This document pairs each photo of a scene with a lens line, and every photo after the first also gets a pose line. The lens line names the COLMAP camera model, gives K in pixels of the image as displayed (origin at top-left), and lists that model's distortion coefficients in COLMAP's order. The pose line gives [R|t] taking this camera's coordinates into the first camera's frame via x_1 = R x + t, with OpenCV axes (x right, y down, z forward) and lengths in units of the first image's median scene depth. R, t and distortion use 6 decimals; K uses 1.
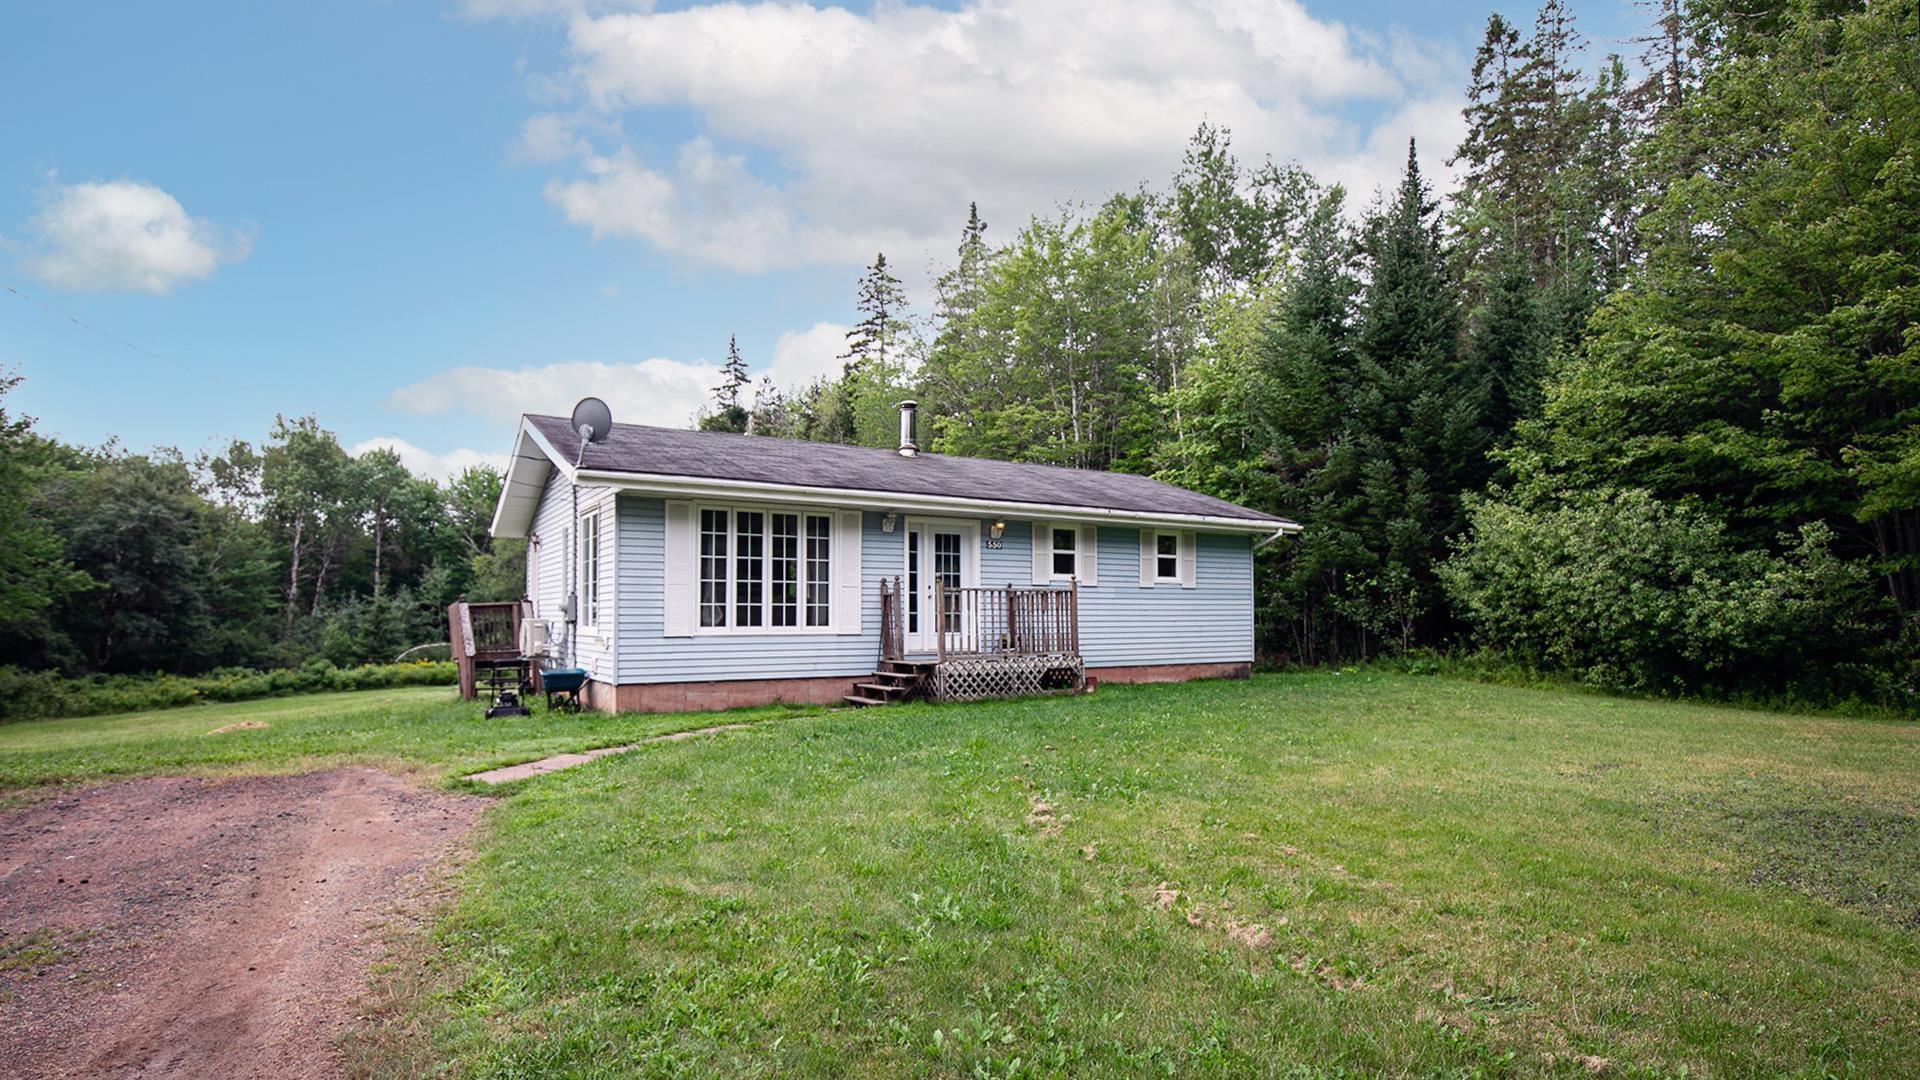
lens RADIAL K [[984.2, 0, 968.4], [0, 984.2, 589.7], [0, 0, 1]] dist [-0.037473, -0.000230]
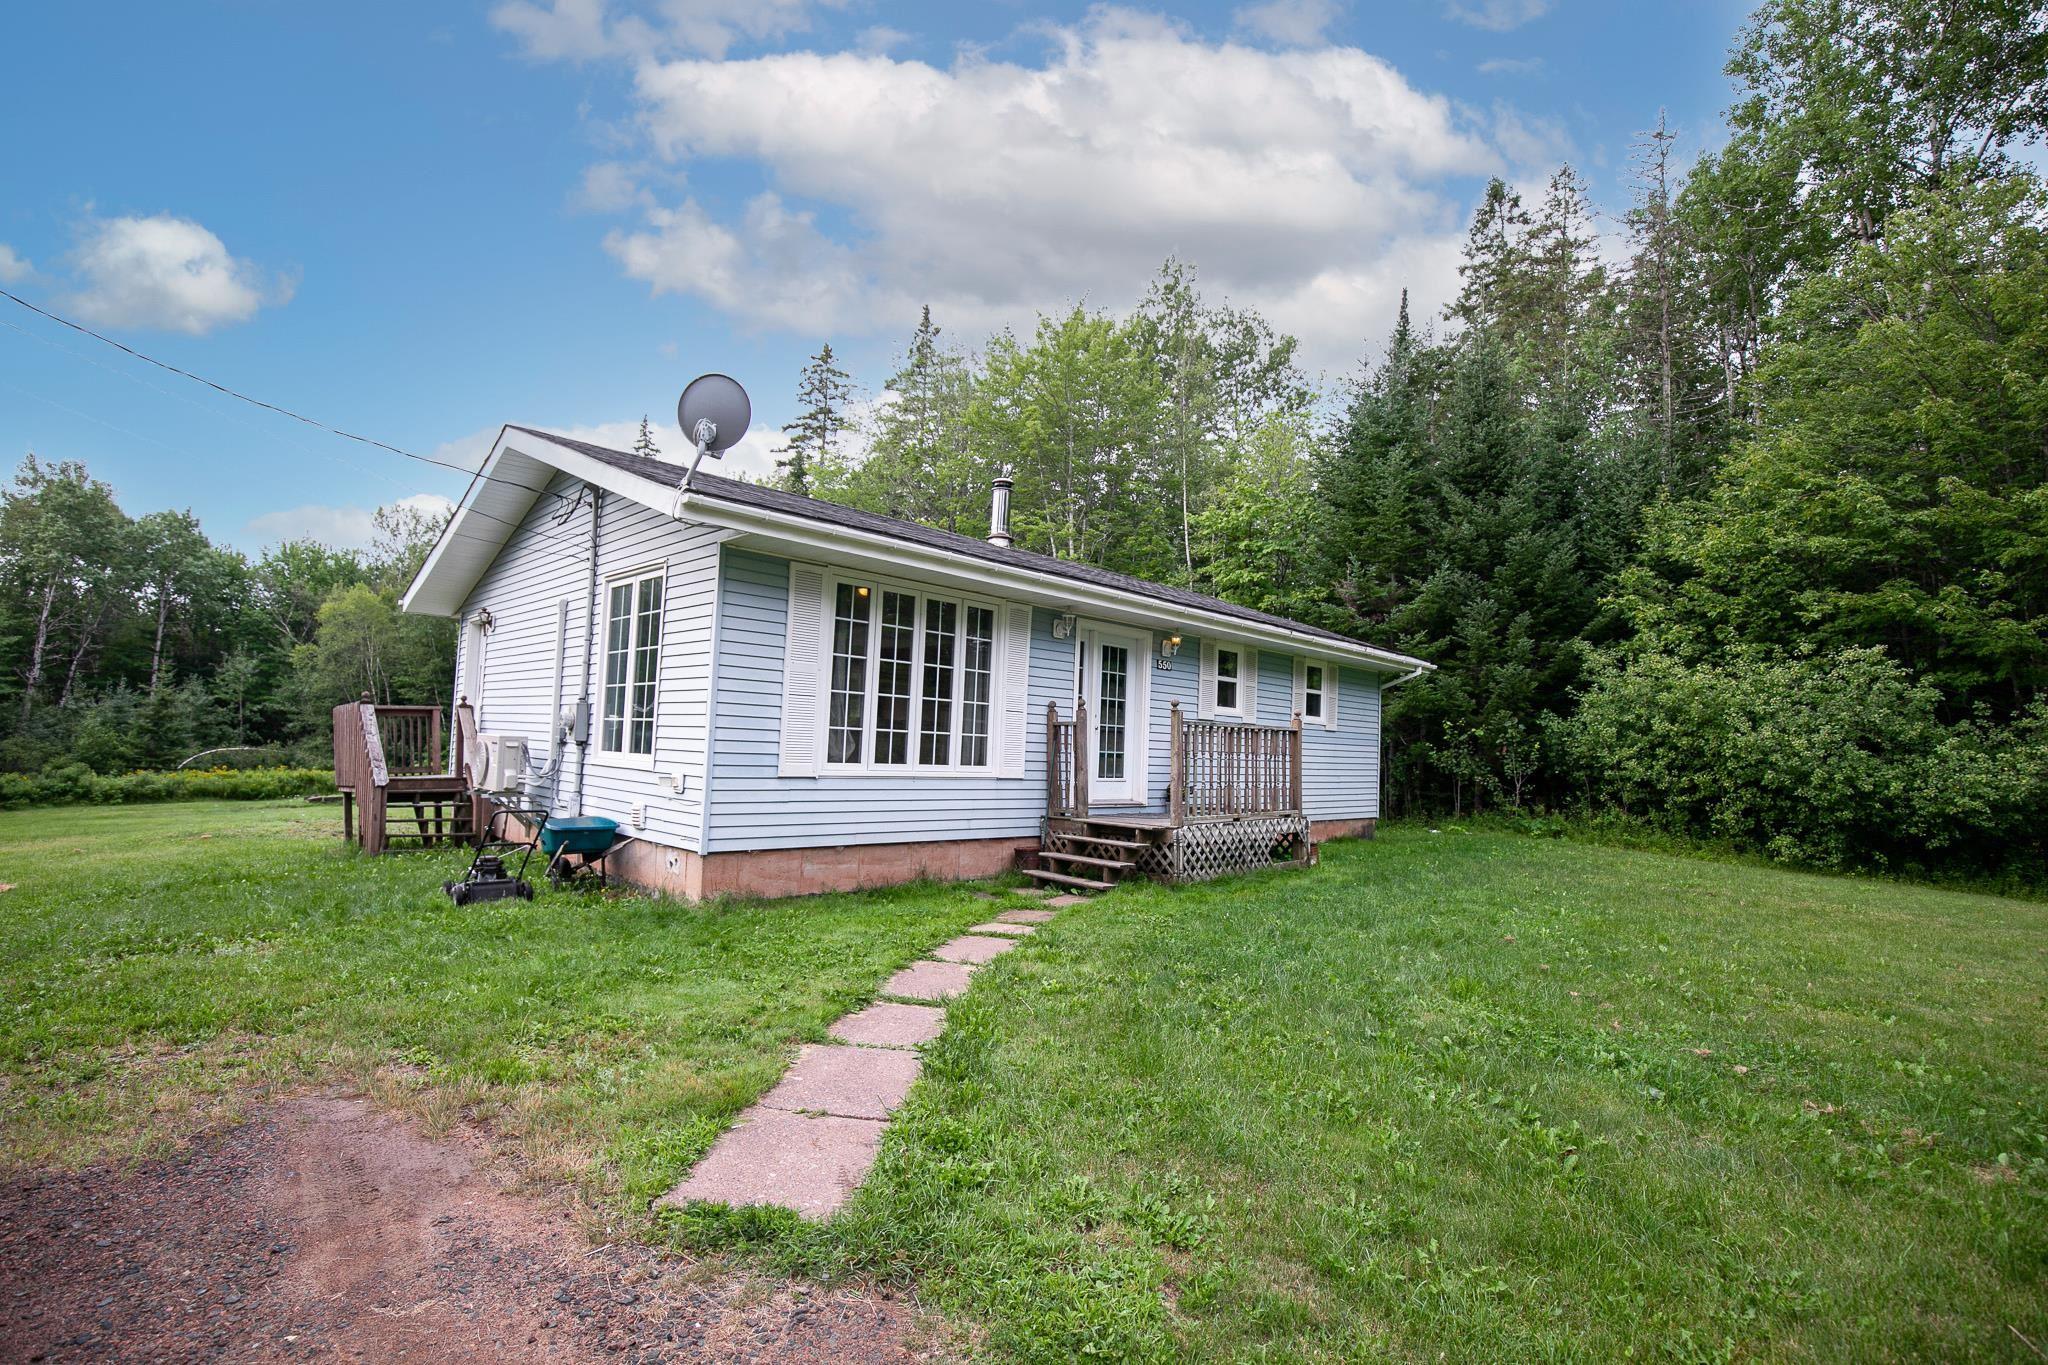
lens RADIAL K [[957.4, 0, 1039.5], [0, 957.4, 691.1], [0, 0, 1]] dist [-0.043173, 0.009355]
pose [[0.973867, 0.054106, 0.220580, -0.192582], [-0.047950, 0.998299, -0.033169, 0.003529], [-0.221999, 0.021725, 0.974805, 0.244829]]
